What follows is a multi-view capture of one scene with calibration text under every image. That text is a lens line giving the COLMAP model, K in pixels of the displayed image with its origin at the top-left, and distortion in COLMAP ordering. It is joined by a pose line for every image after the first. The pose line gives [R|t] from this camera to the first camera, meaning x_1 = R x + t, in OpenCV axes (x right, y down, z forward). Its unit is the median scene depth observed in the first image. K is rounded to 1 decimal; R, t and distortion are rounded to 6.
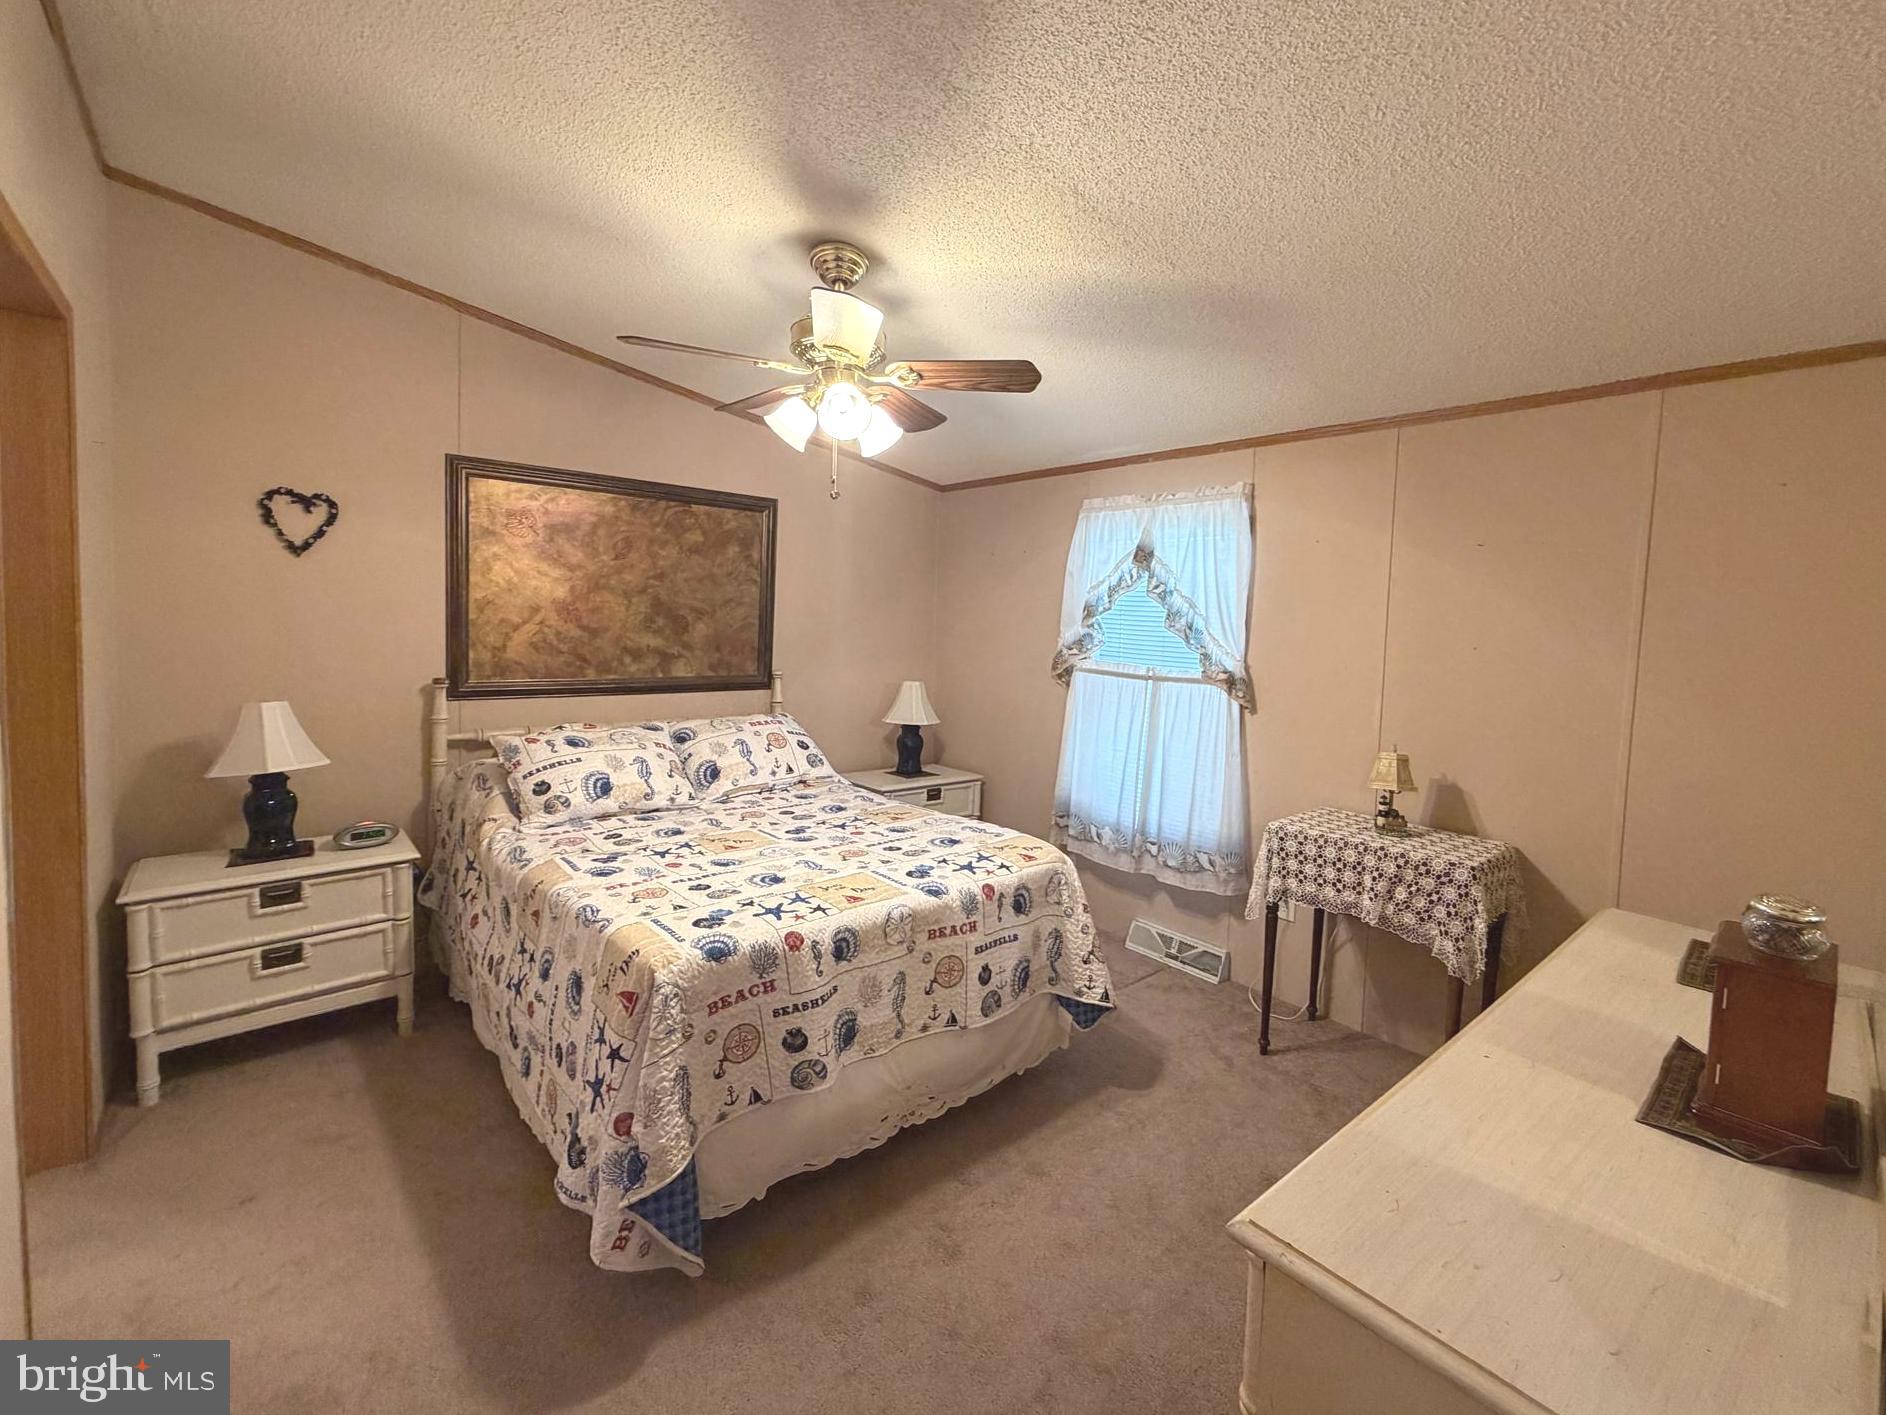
lens RADIAL K [[814.7, 0, 981.7], [0, 814.7, 665.1], [0, 0, 1]] dist [0.001831, 0.000172]
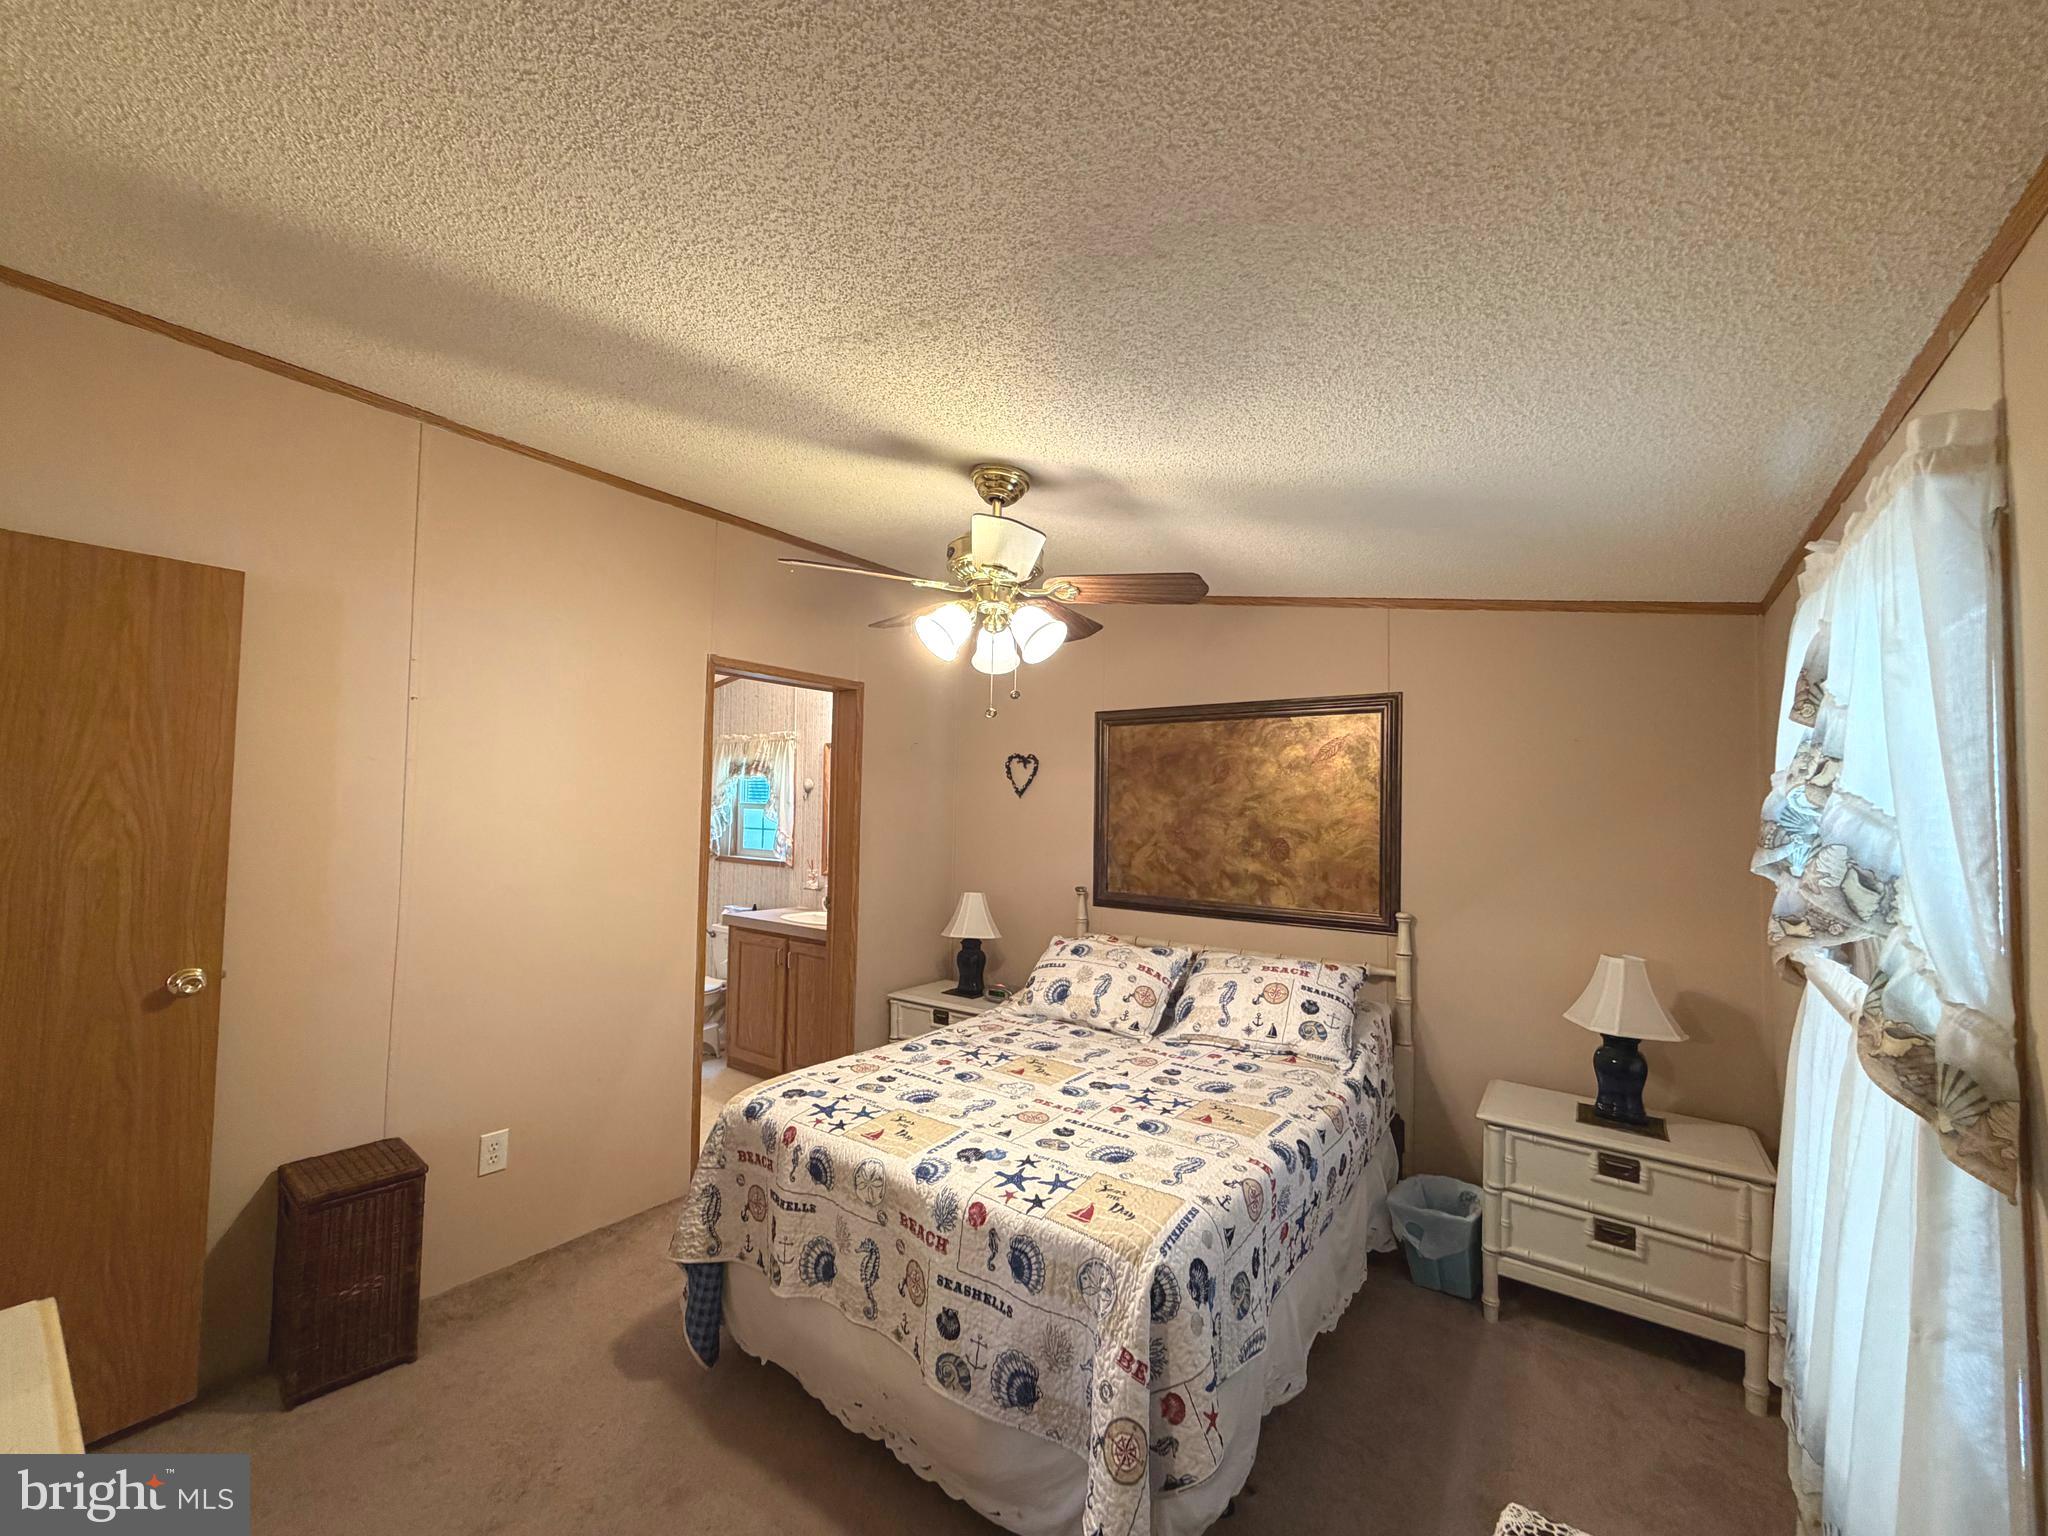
lens RADIAL K [[816.6, 0, 1019.9], [0, 816.6, 770.7], [0, 0, 1]] dist [0.000495, 0.000128]
pose [[0.195868, -0.076621, -0.977632, 0.537072], [-0.066753, 0.993589, -0.091245, -0.038556], [0.978356, 0.083132, 0.189497, 0.605687]]
